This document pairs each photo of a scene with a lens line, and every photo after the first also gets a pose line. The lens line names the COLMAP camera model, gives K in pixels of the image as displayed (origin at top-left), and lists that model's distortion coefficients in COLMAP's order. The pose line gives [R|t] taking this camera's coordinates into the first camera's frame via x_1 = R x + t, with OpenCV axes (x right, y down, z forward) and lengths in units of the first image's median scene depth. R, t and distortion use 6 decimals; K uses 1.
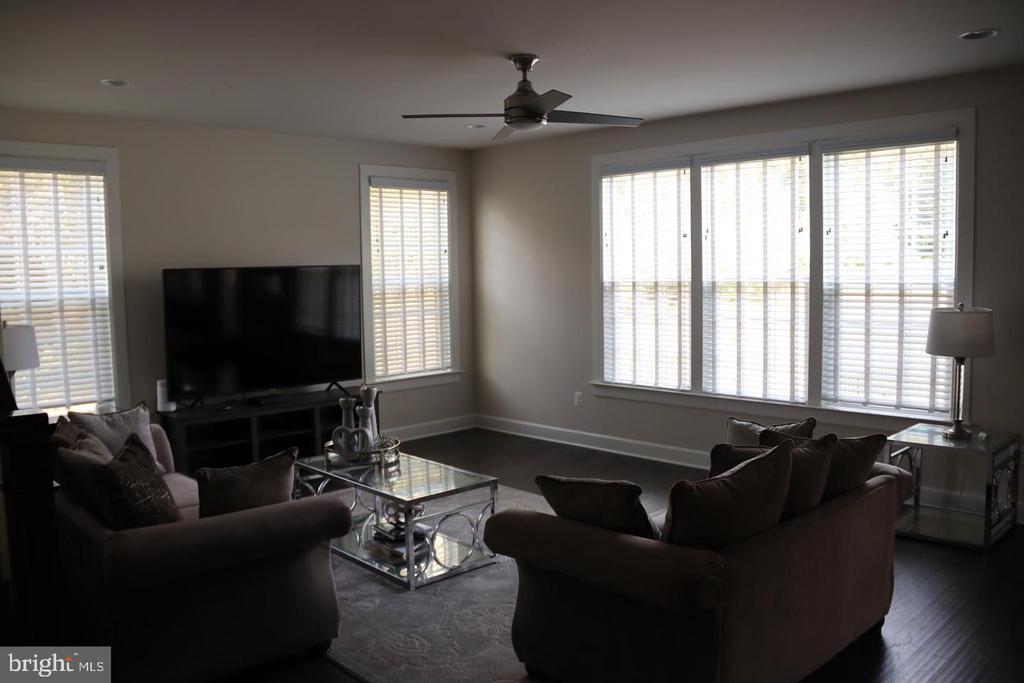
lens RADIAL K [[863.4, 0, 512.0], [0, 863.4, 341.5], [0, 0, 1]] dist [-0.057259, 0.003189]
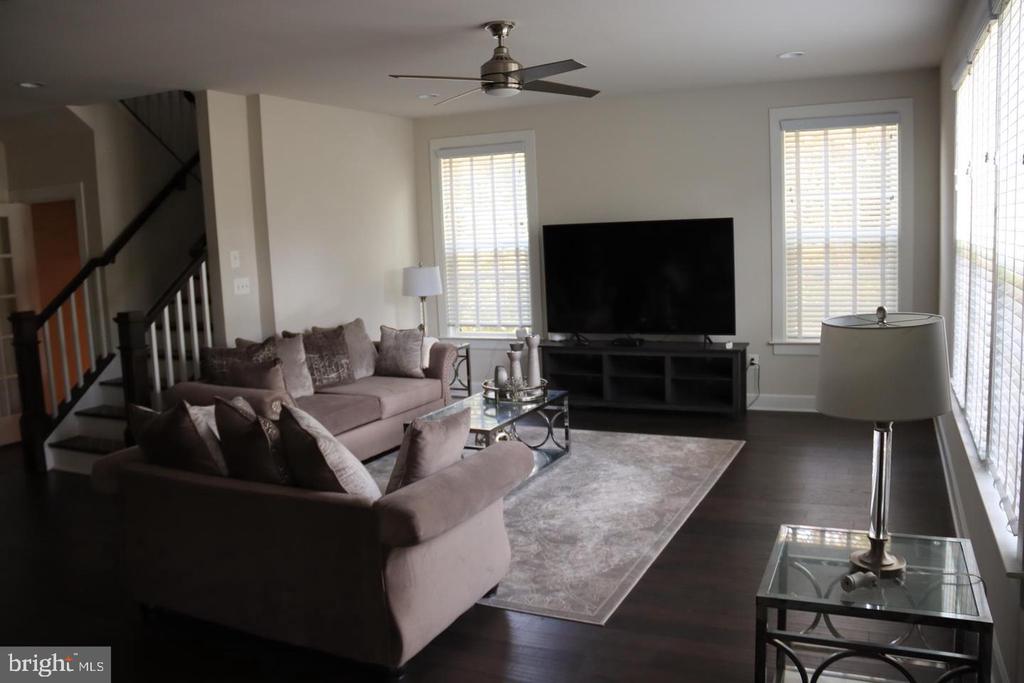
lens RADIAL K [[863.4, 0, 512.0], [0, 863.4, 341.5], [0, 0, 1]] dist [-0.057259, 0.003189]
pose [[0.391195, 0.116368, -0.912921, 0.724773], [-0.055224, 0.993154, 0.102931, -0.042005], [0.918649, 0.010149, 0.394944, 0.454849]]
